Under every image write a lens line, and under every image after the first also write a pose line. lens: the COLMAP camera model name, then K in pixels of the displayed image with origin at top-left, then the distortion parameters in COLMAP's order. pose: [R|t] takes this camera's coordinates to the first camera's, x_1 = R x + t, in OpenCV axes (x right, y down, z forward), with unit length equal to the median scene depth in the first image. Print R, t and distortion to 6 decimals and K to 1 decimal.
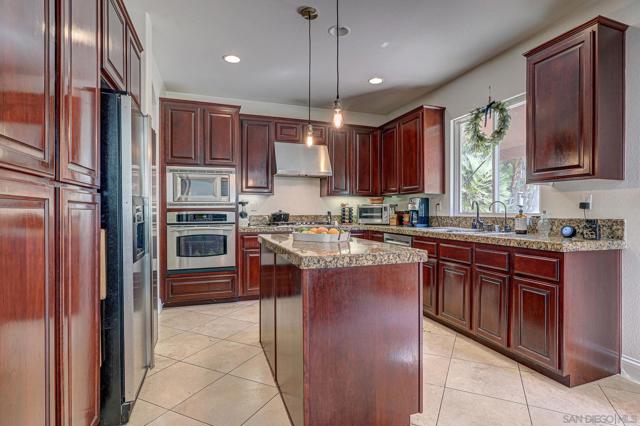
lens RADIAL K [[322.0, 0, 329.8], [0, 322.0, 210.8], [0, 0, 1]] dist [-0.029840, 0.007362]
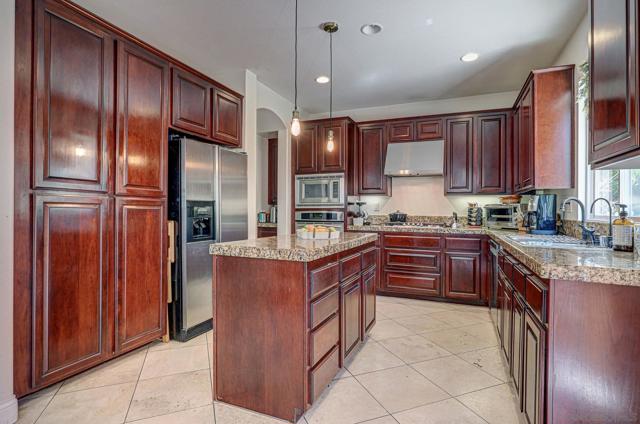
lens RADIAL K [[322.0, 0, 328.0], [0, 322.0, 209.5], [0, 0, 1]] dist [-0.029840, 0.007362]
pose [[0.737405, 0.003872, -0.675440, 0.435124], [-0.008276, 0.999960, -0.003302, -0.000019], [0.675400, 0.008025, 0.737408, 0.133670]]
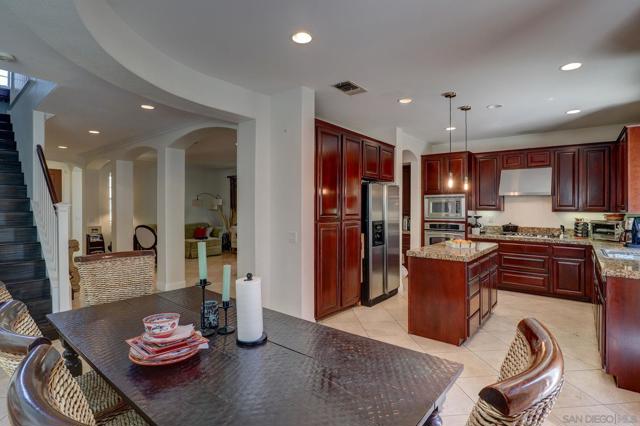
lens RADIAL K [[322.0, 0, 323.9], [0, 322.0, 207.1], [0, 0, 1]] dist [-0.029840, 0.007362]
pose [[0.515773, 0.003380, -0.856719, 0.645970], [-0.003783, 0.999991, 0.001668, -0.074435], [0.856717, 0.002381, 0.515782, -0.323975]]
